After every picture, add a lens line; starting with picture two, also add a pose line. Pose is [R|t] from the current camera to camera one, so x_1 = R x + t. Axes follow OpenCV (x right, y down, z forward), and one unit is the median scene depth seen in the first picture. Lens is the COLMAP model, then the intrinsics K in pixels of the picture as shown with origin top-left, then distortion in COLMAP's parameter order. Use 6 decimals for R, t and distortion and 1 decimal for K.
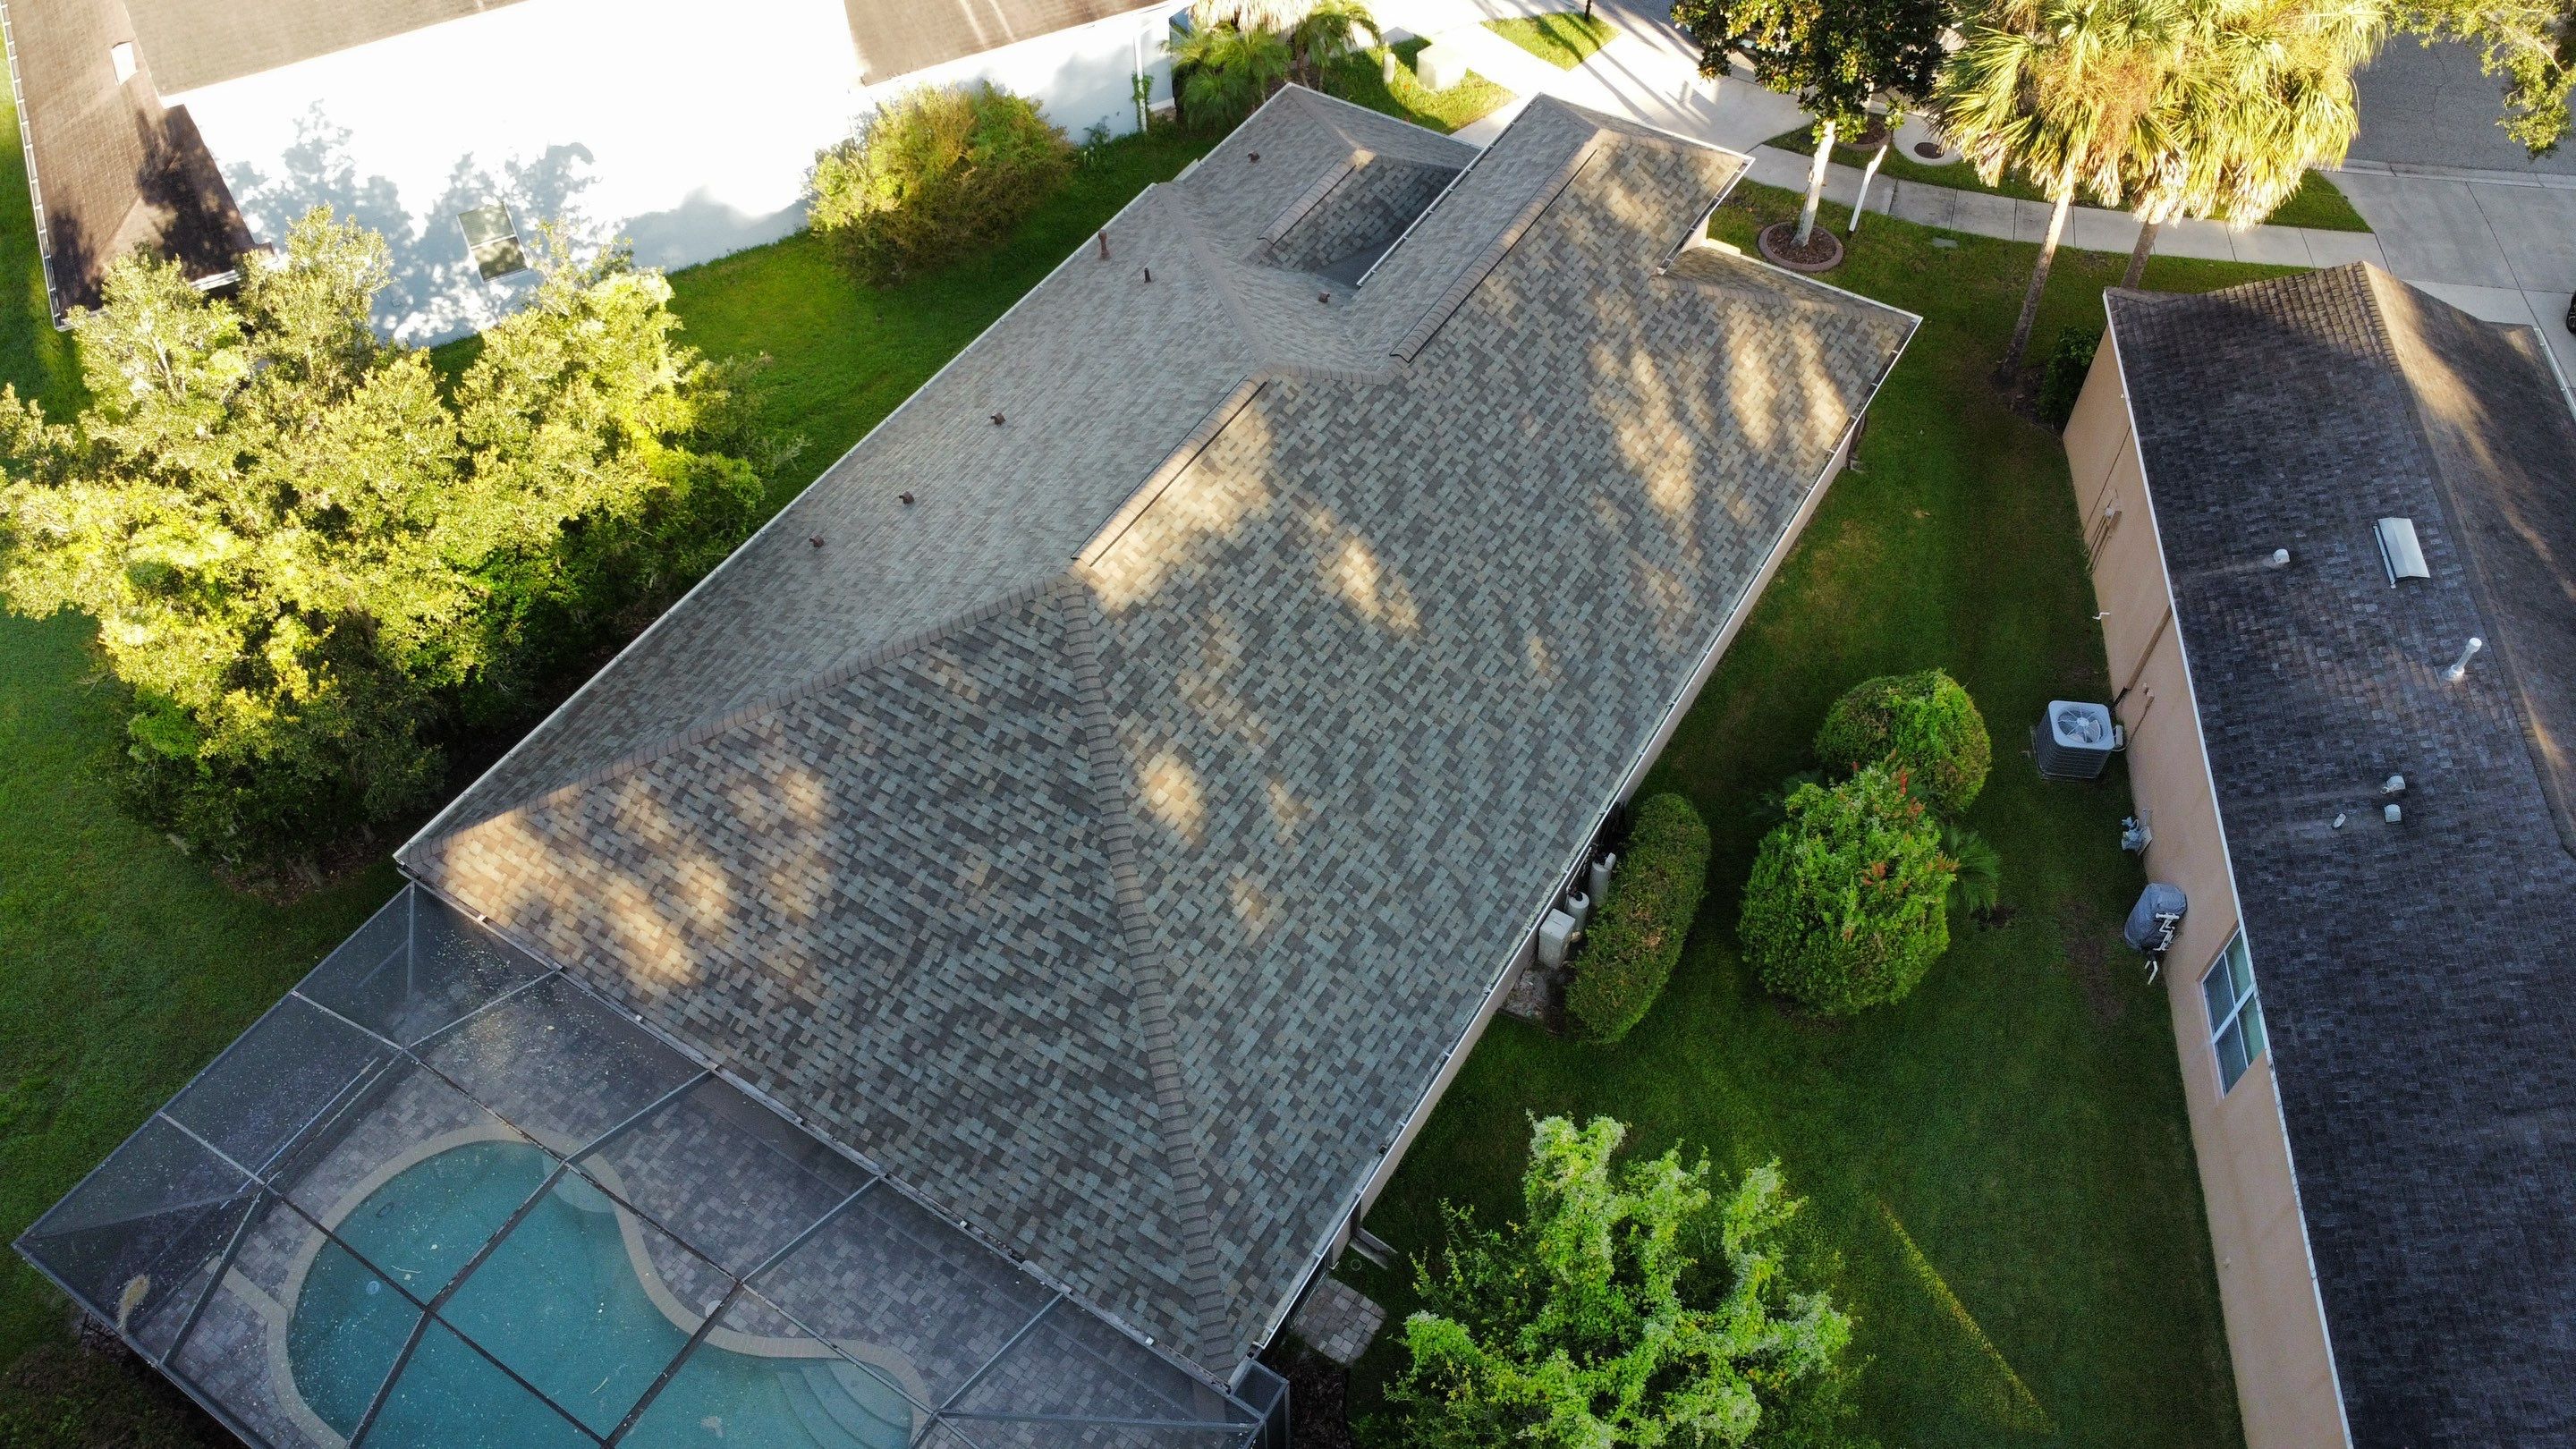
lens RADIAL K [[1863.3, 0, 1281.1], [0, 1863.3, 733.4], [0, 0, 1]] dist [-0.024923, -0.017568]
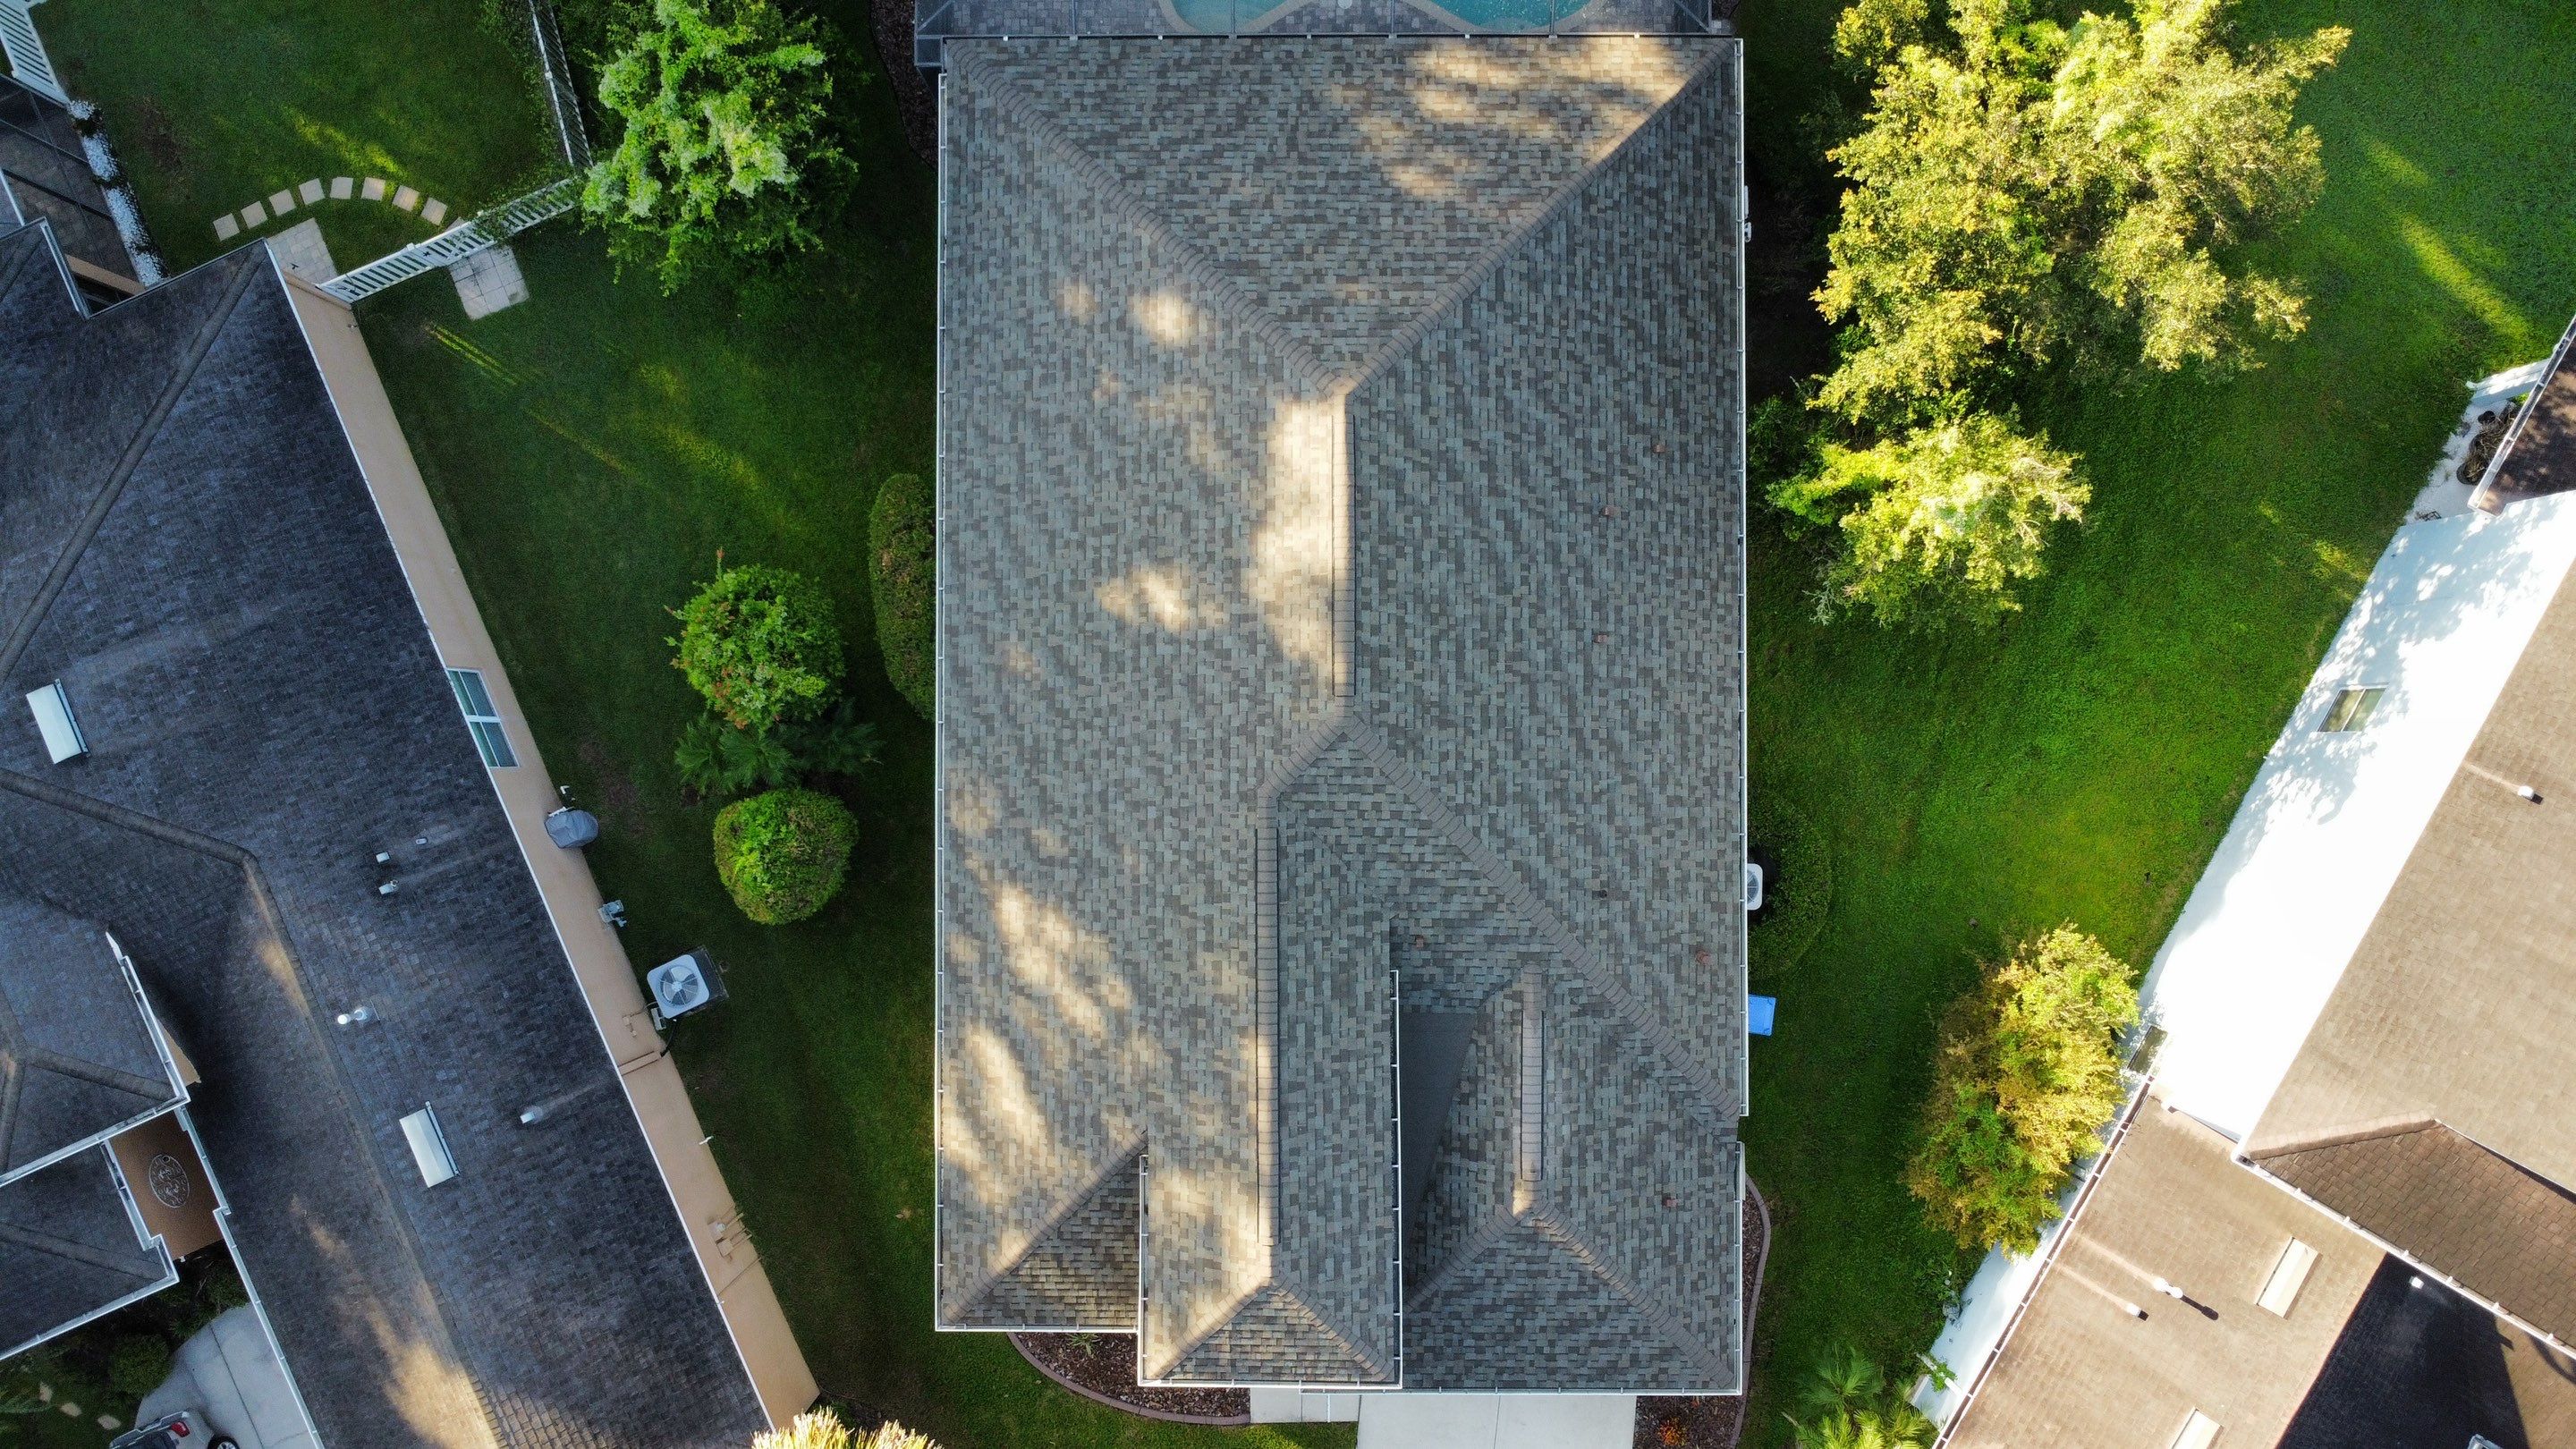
lens RADIAL K [[1863.3, 0, 1276.3], [0, 1863.3, 715.0], [0, 0, 1]] dist [-0.024923, -0.017568]
pose [[-0.847528, 0.530574, 0.013678, 0.011699], [-0.394761, -0.647390, 0.651959, -0.894378], [0.354767, 0.547154, 0.758131, 0.183157]]
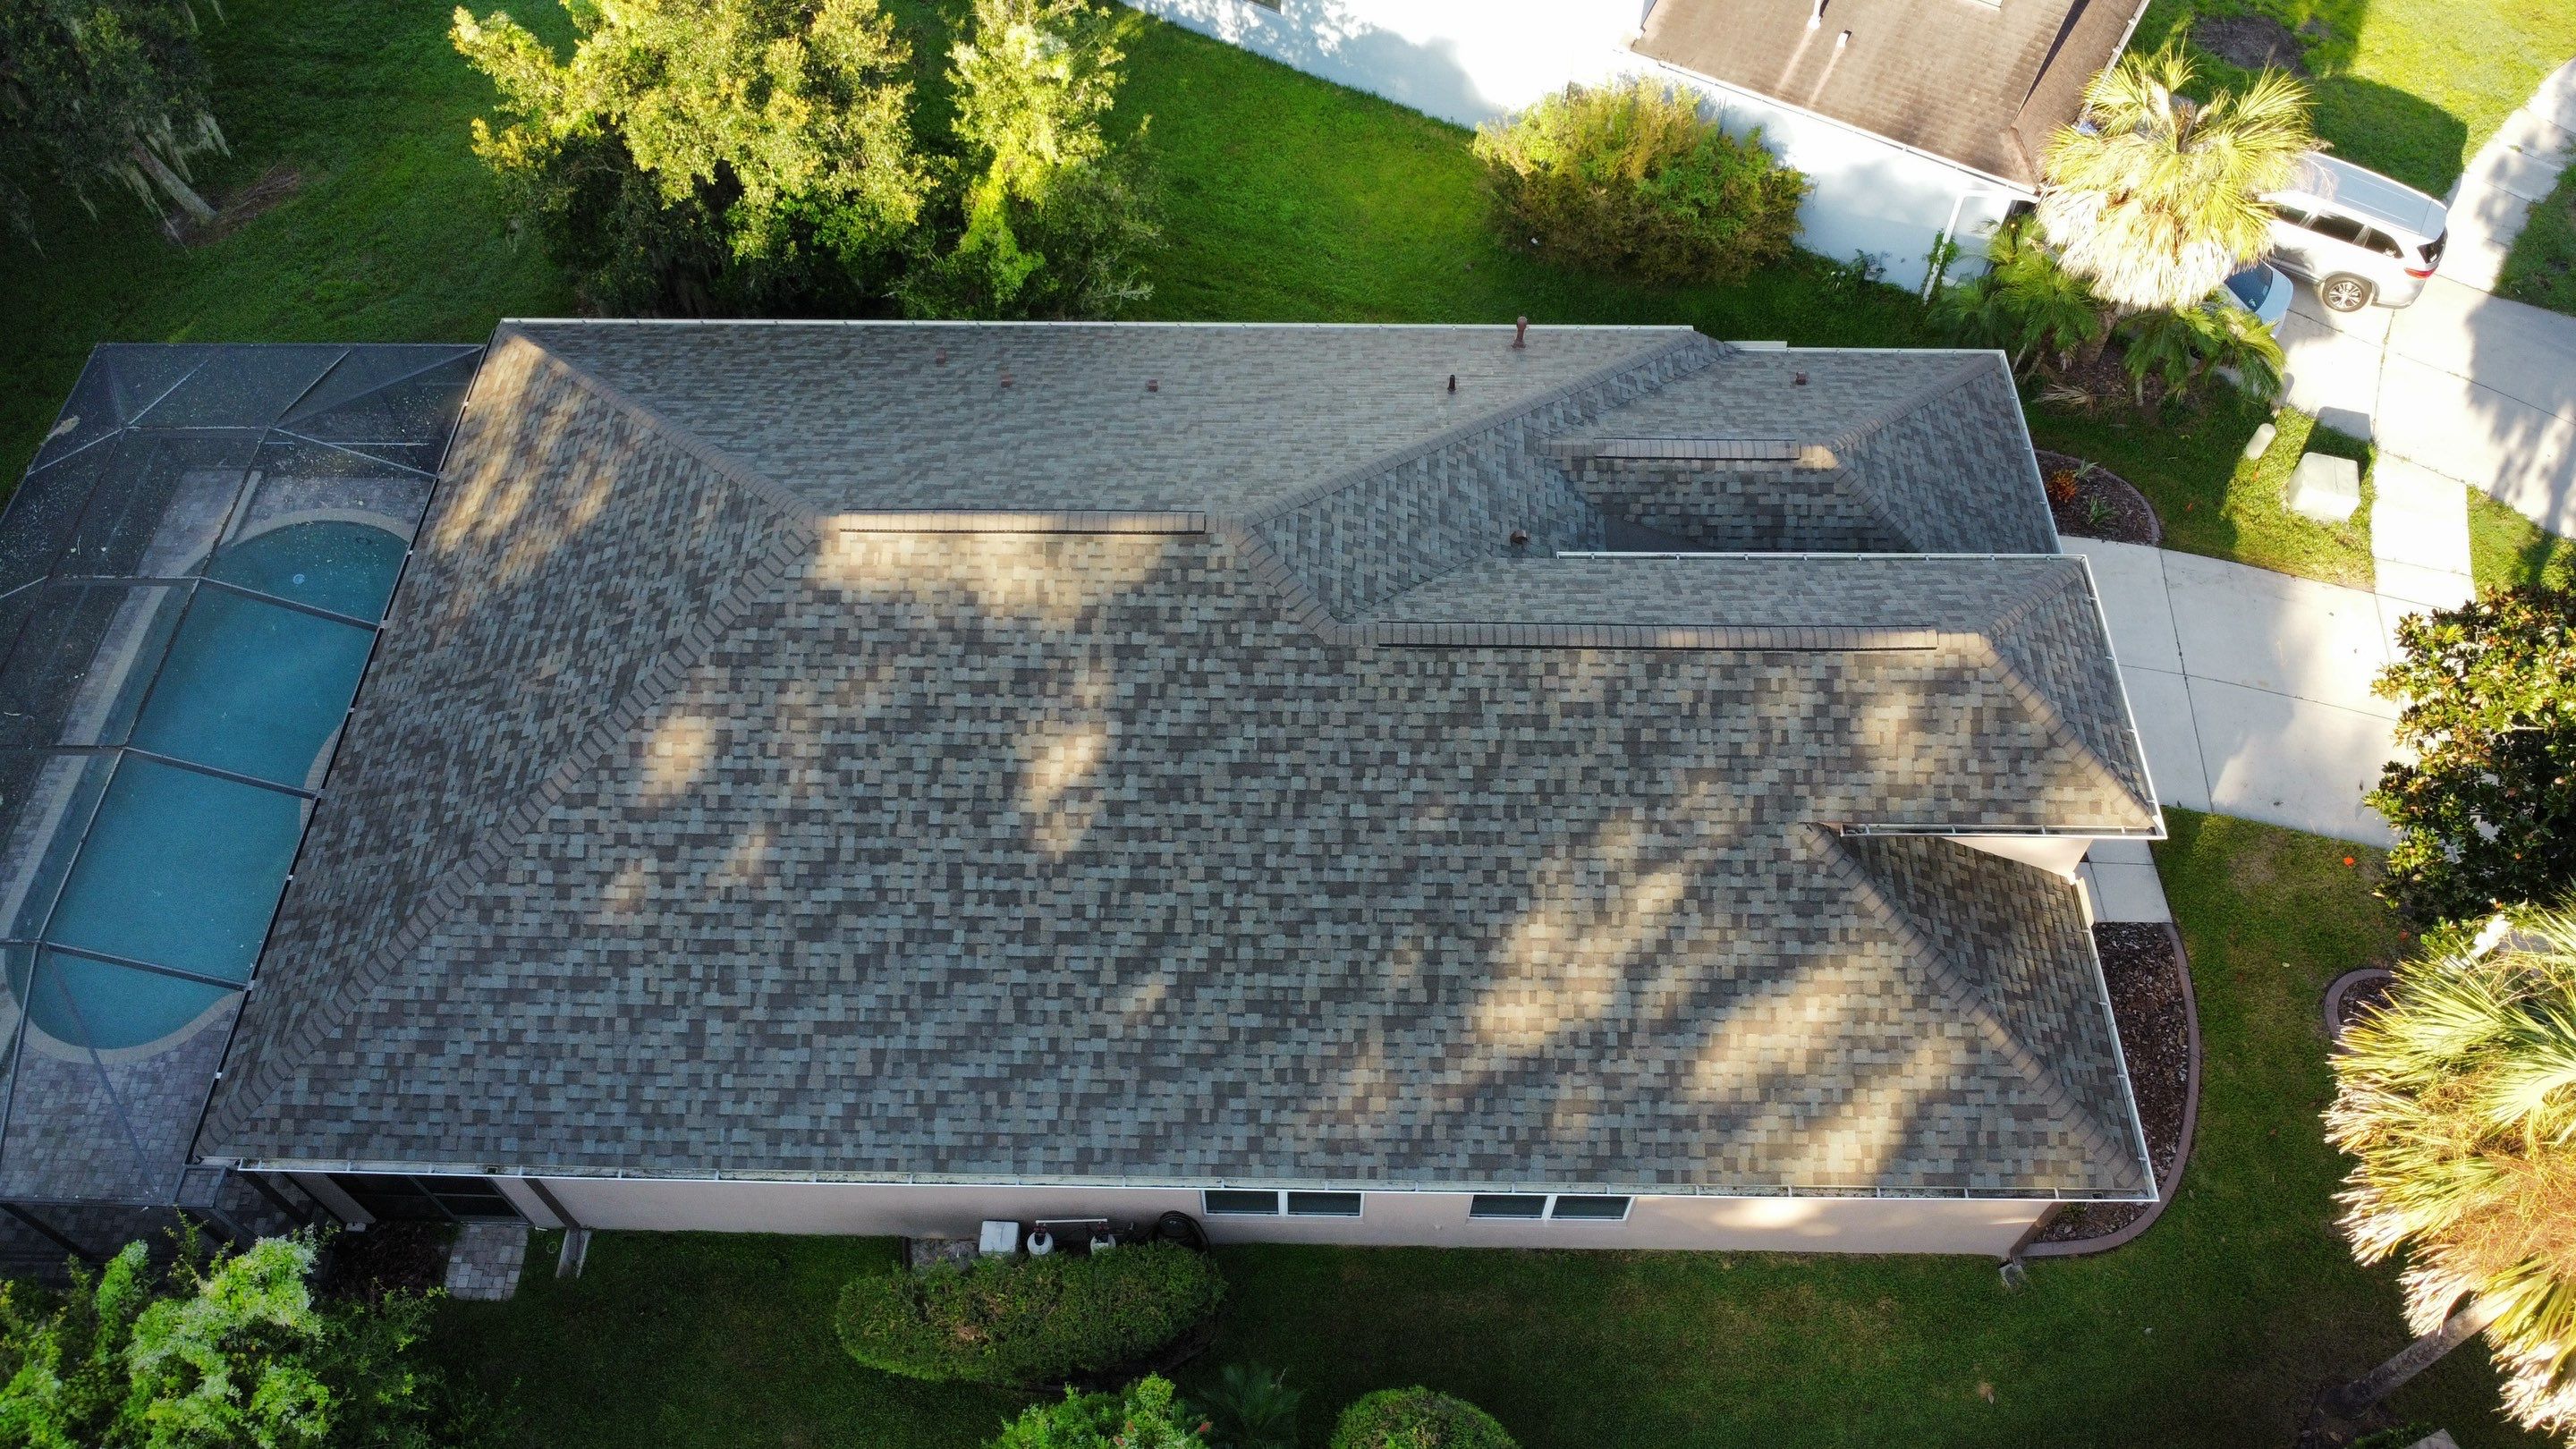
lens RADIAL K [[1863.3, 0, 1279.5], [0, 1863.3, 728.4], [0, 0, 1]] dist [-0.024923, -0.017568]
pose [[0.513571, 0.707068, -0.486106, 0.476900], [-0.660545, 0.687382, 0.301969, -0.405431], [0.547654, 0.166013, 0.820070, 0.362515]]
